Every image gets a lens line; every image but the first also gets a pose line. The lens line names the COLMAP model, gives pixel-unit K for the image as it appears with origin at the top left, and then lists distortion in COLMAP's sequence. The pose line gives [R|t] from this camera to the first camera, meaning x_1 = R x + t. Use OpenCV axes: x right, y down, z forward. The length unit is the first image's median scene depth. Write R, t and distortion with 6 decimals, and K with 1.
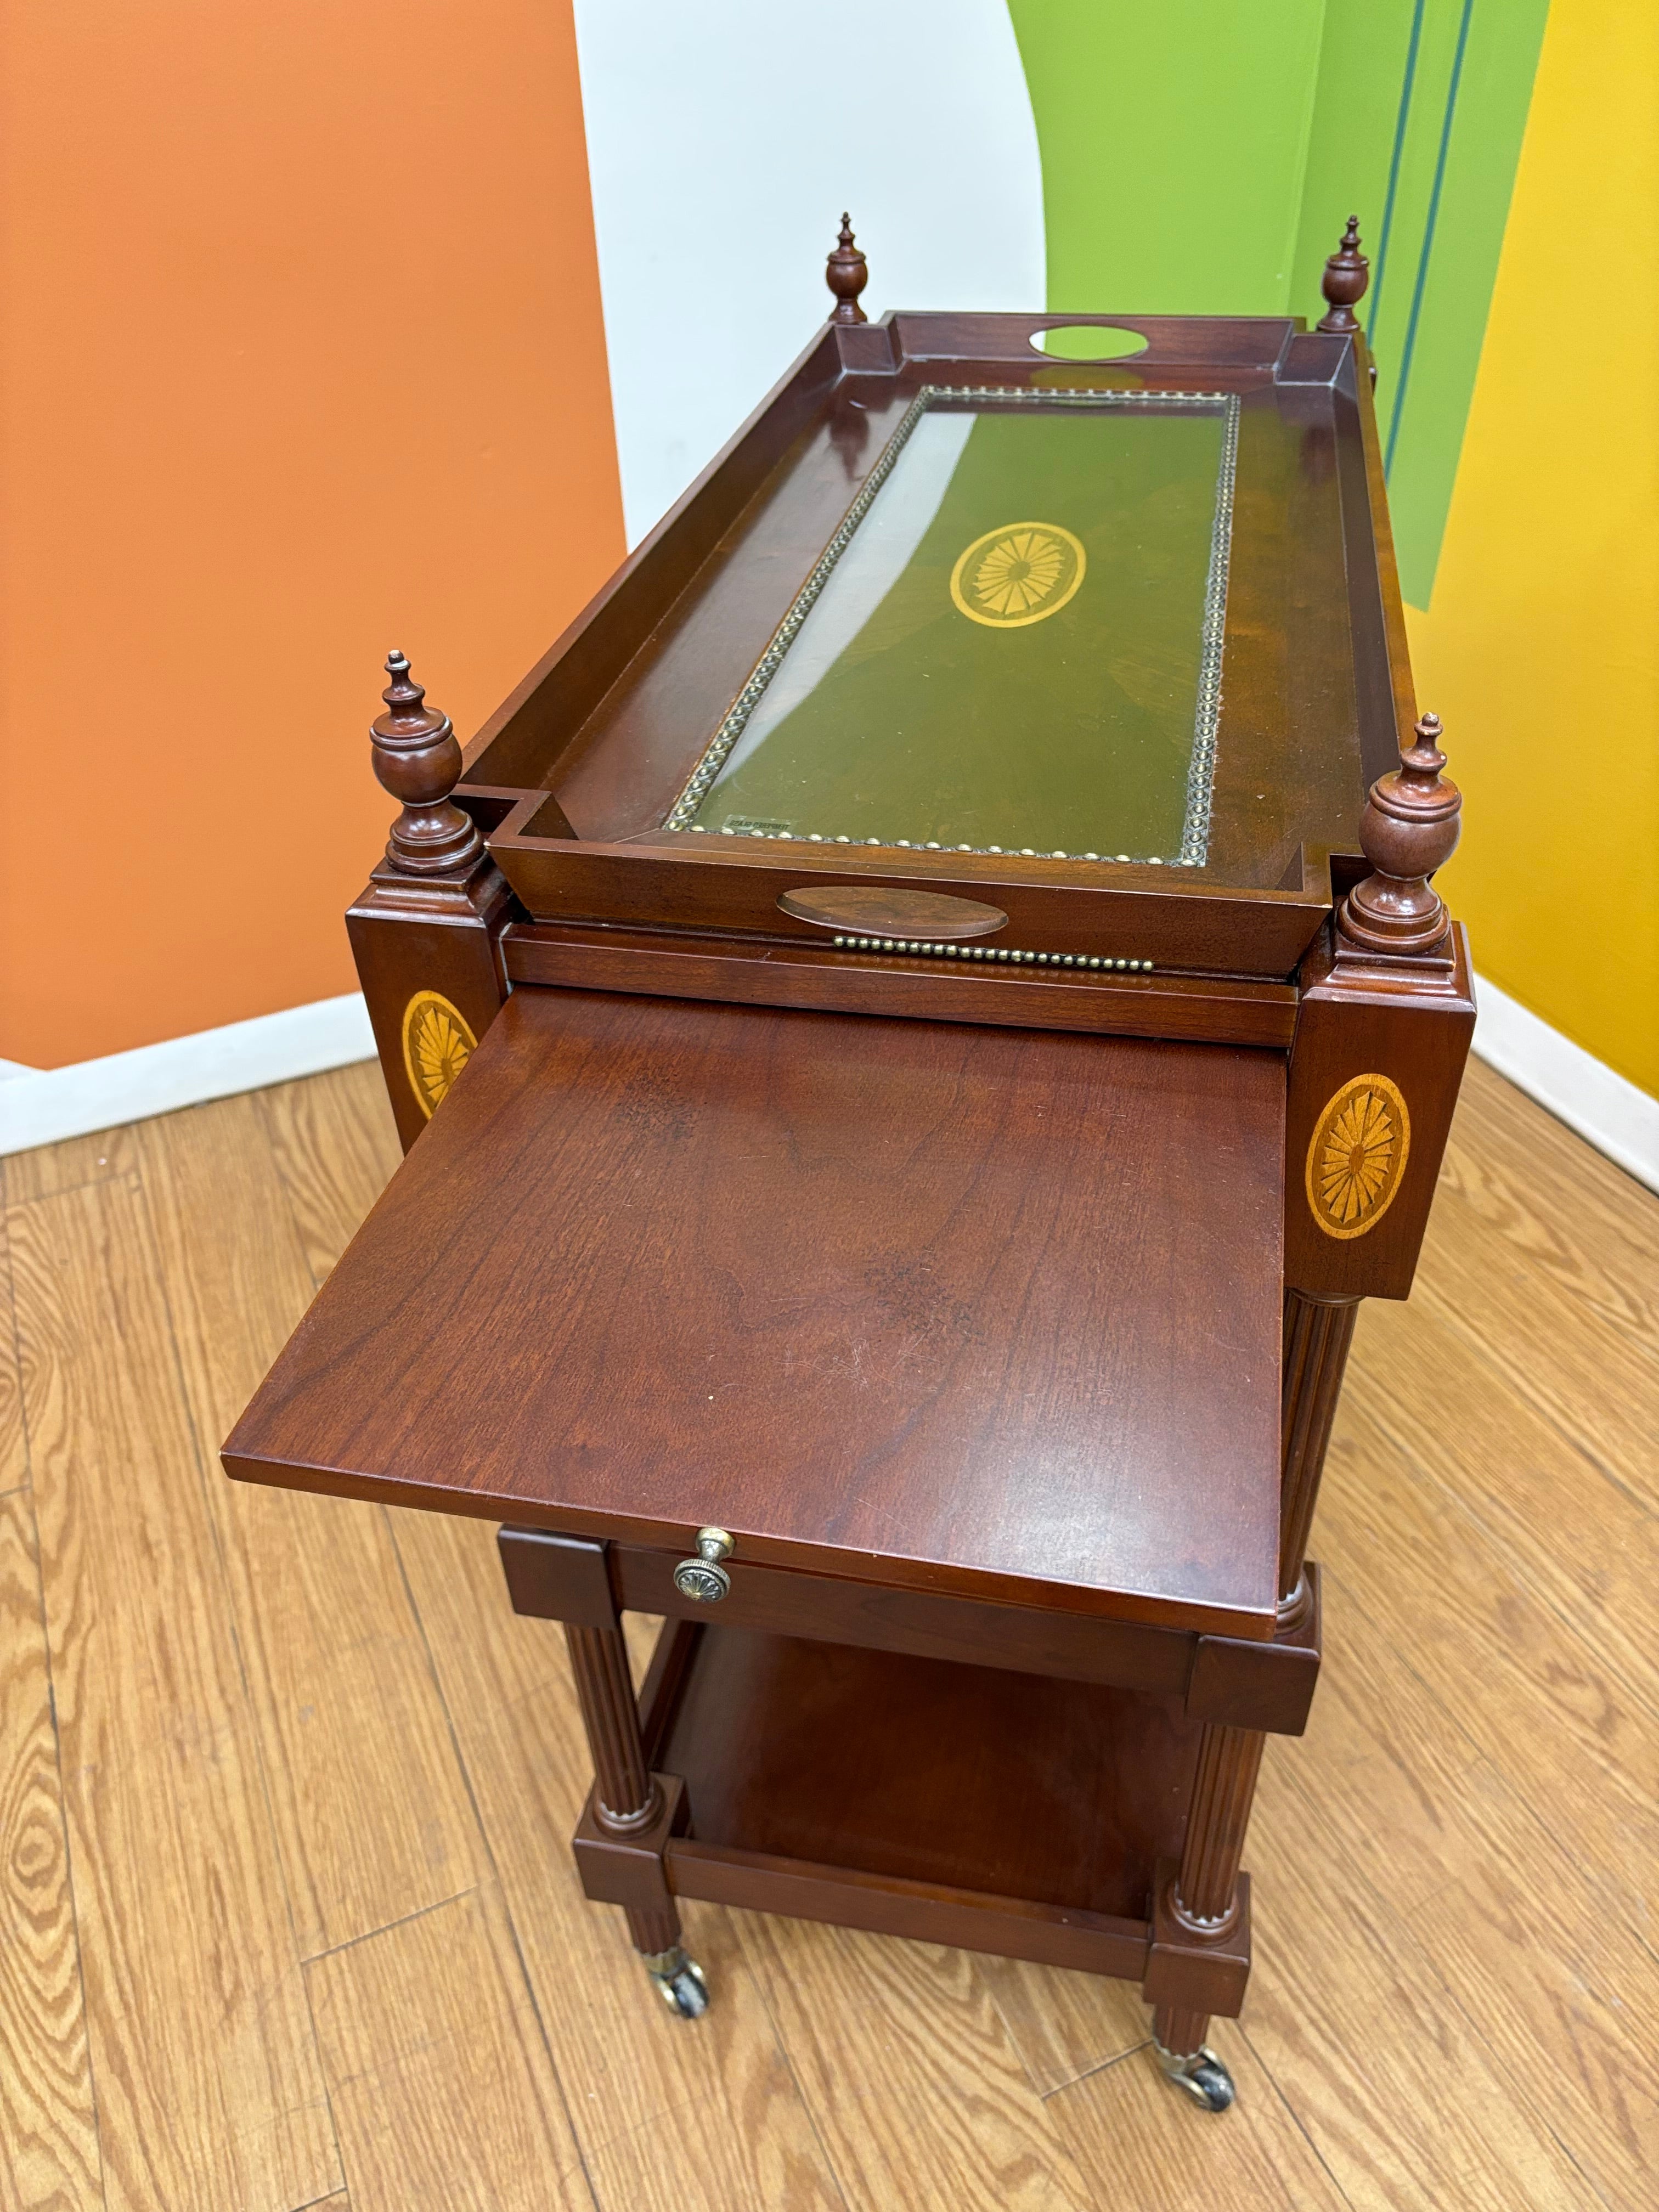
lens RADIAL K [[1621.1, 0, 834.7], [0, 1621.1, 1199.1], [0, 0, 1]] dist [0.081986, -0.109418]
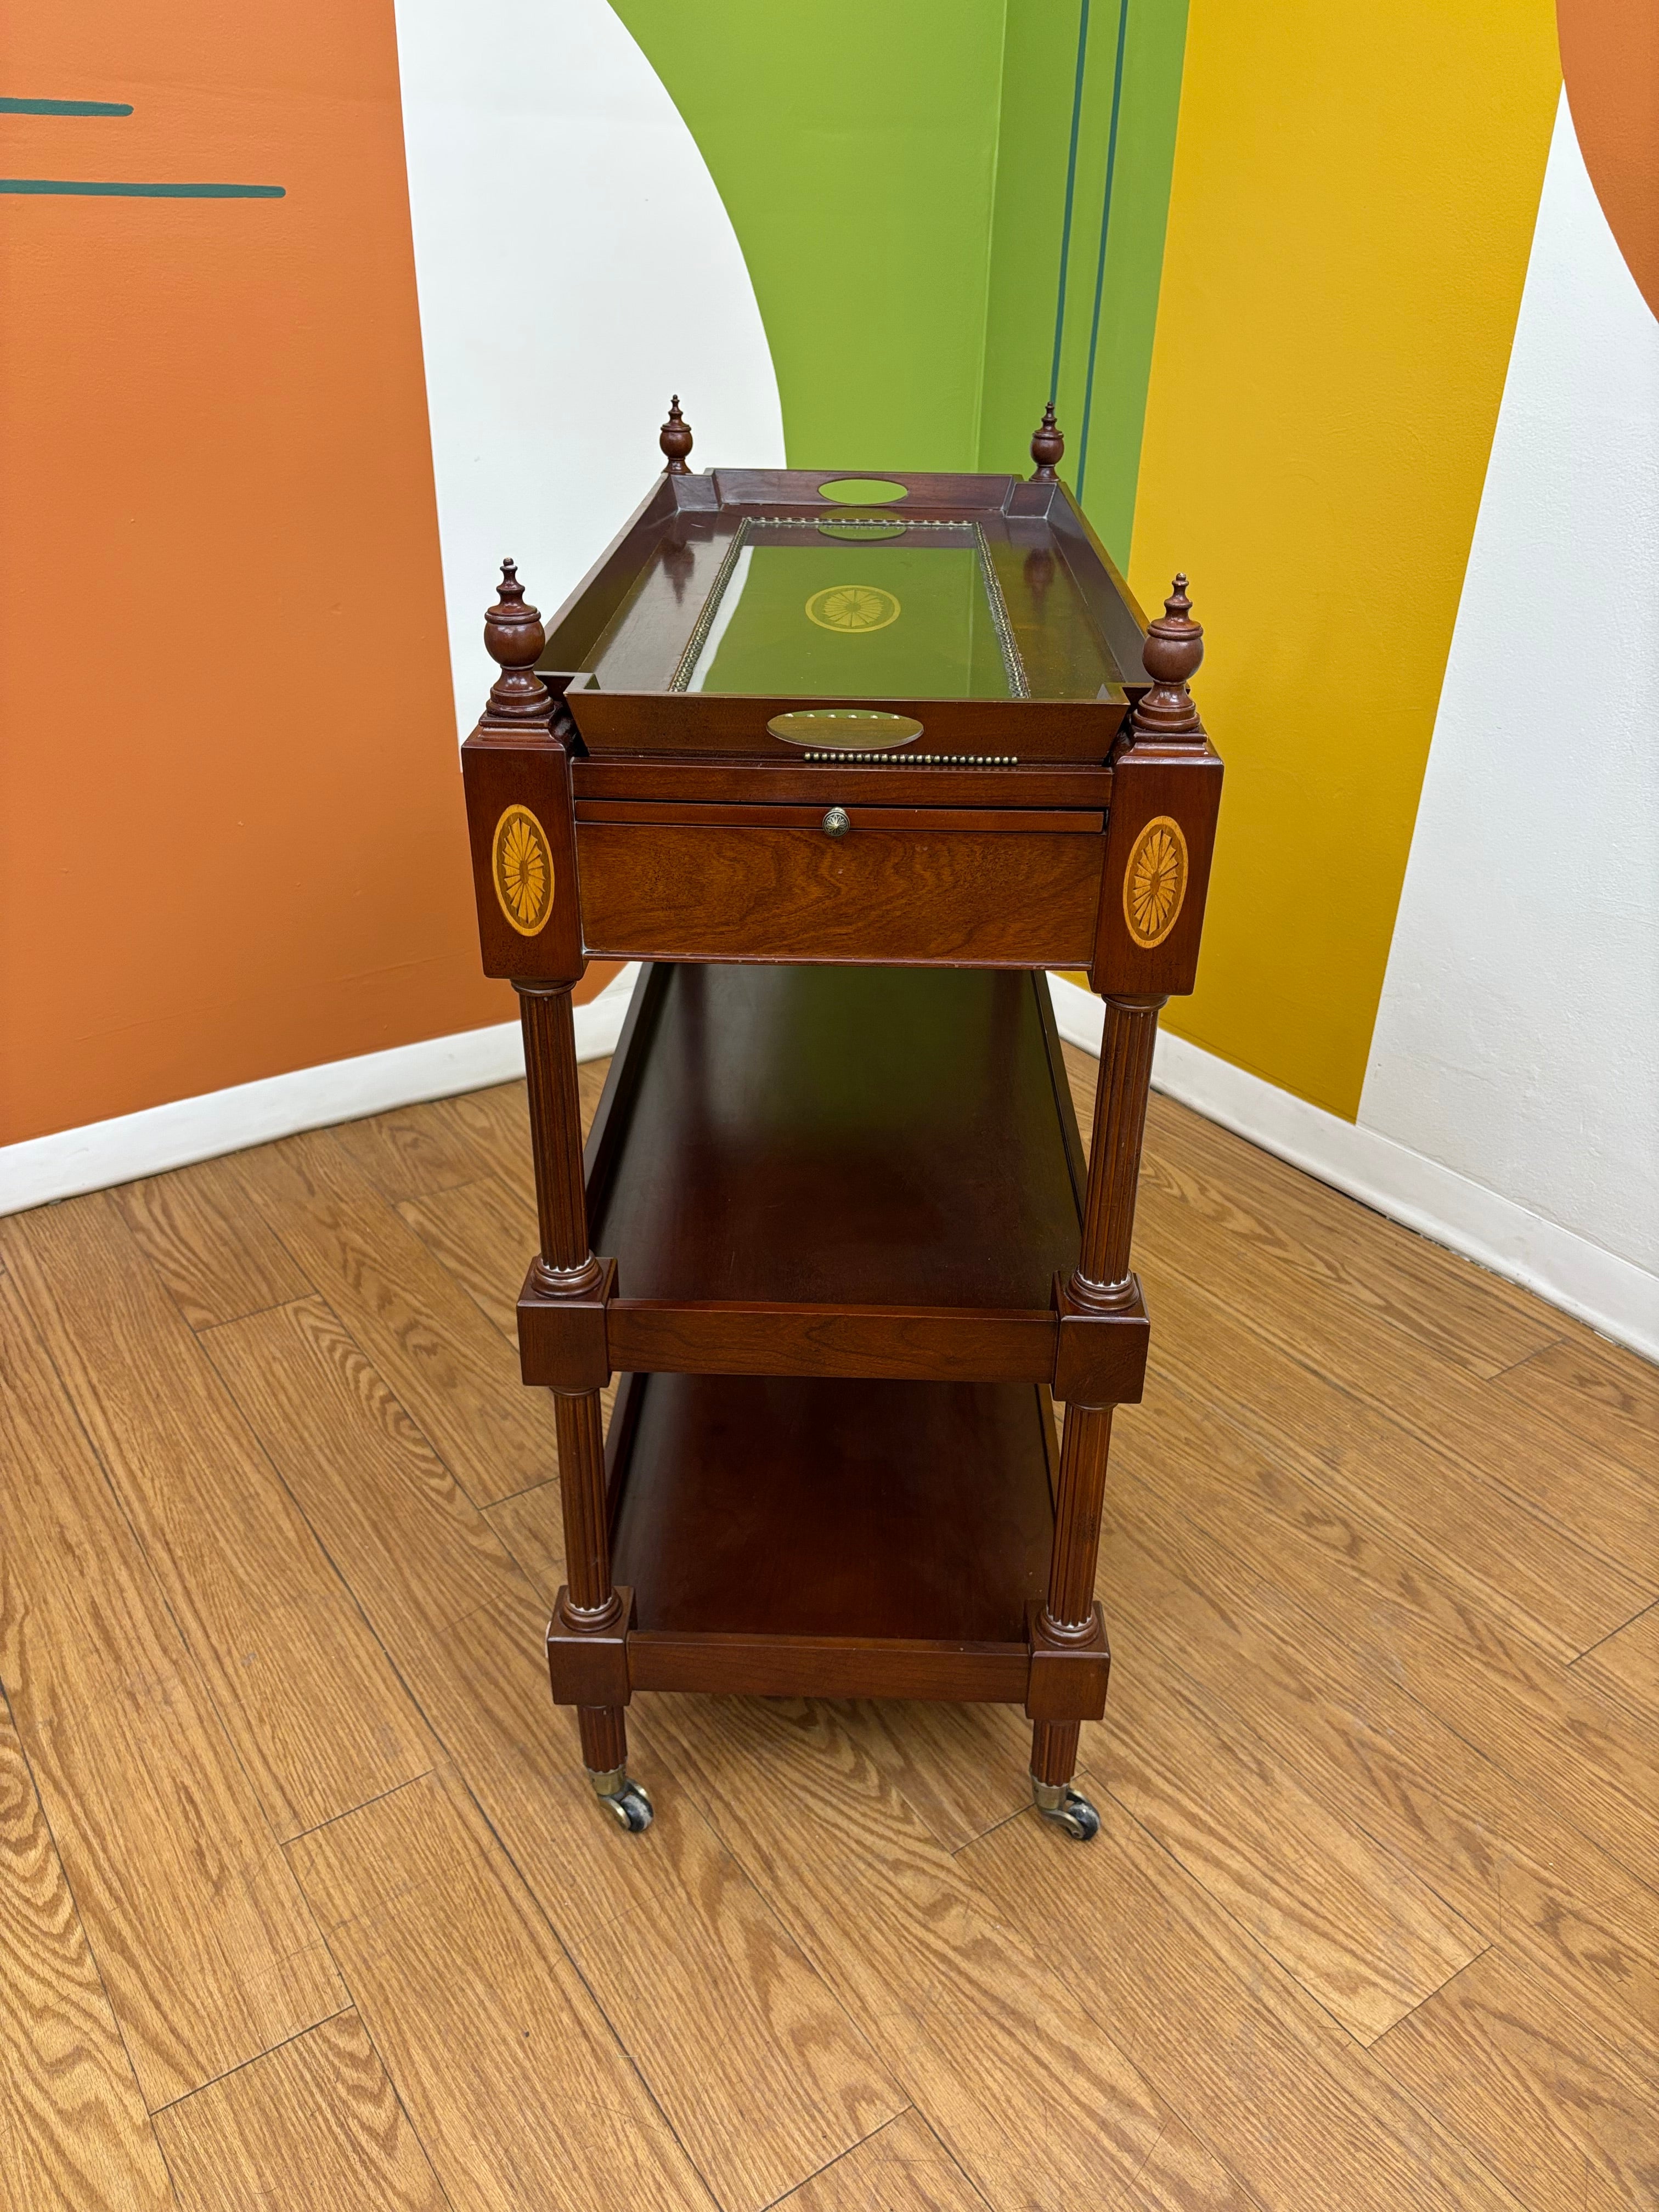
lens RADIAL K [[1630.6, 0, 816.2], [0, 1630.6, 1210.3], [0, 0, 1]] dist [0.064562, -0.092921]
pose [[0.984352, -0.056130, 0.167032, -0.135061], [0.080545, 0.986412, -0.143192, 0.238423], [-0.156725, 0.154405, 0.975498, -0.202533]]
